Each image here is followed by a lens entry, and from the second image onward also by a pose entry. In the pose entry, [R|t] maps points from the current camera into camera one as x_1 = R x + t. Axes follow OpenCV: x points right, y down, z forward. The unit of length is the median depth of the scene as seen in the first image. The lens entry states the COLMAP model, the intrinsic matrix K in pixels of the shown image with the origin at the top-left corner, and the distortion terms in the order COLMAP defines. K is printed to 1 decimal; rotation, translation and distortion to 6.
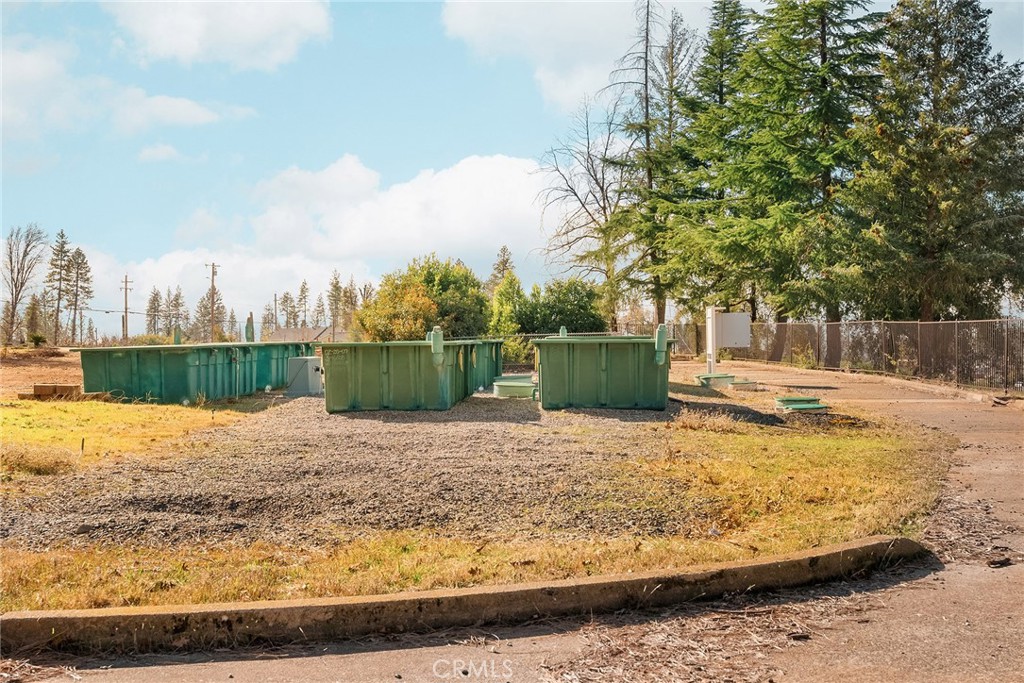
lens RADIAL K [[1238.6, 0, 511.8], [0, 1238.6, 341.3], [0, 0, 1]] dist [-0.003884, 0.000000]
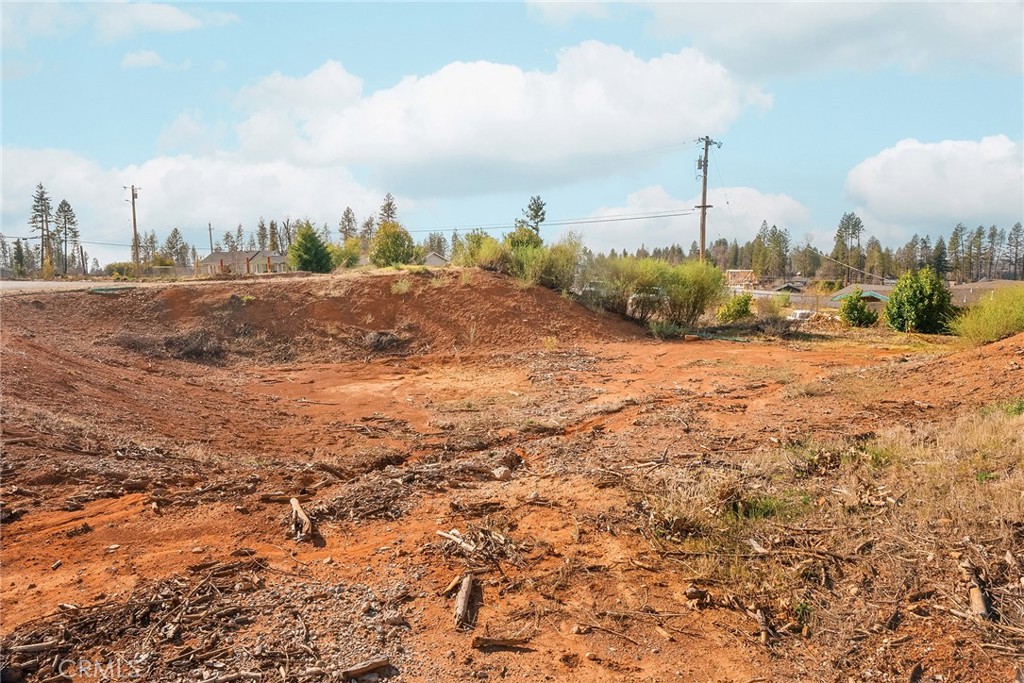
lens RADIAL K [[708.3, 0, 512.6], [0, 708.3, 341.5], [0, 0, 1]] dist [-0.003138, -0.001103]
pose [[0.980673, -0.041054, 0.191297, -0.016233], [0.019042, 0.993123, 0.115517, -0.000251], [-0.194724, -0.109642, 0.974711, 0.102160]]
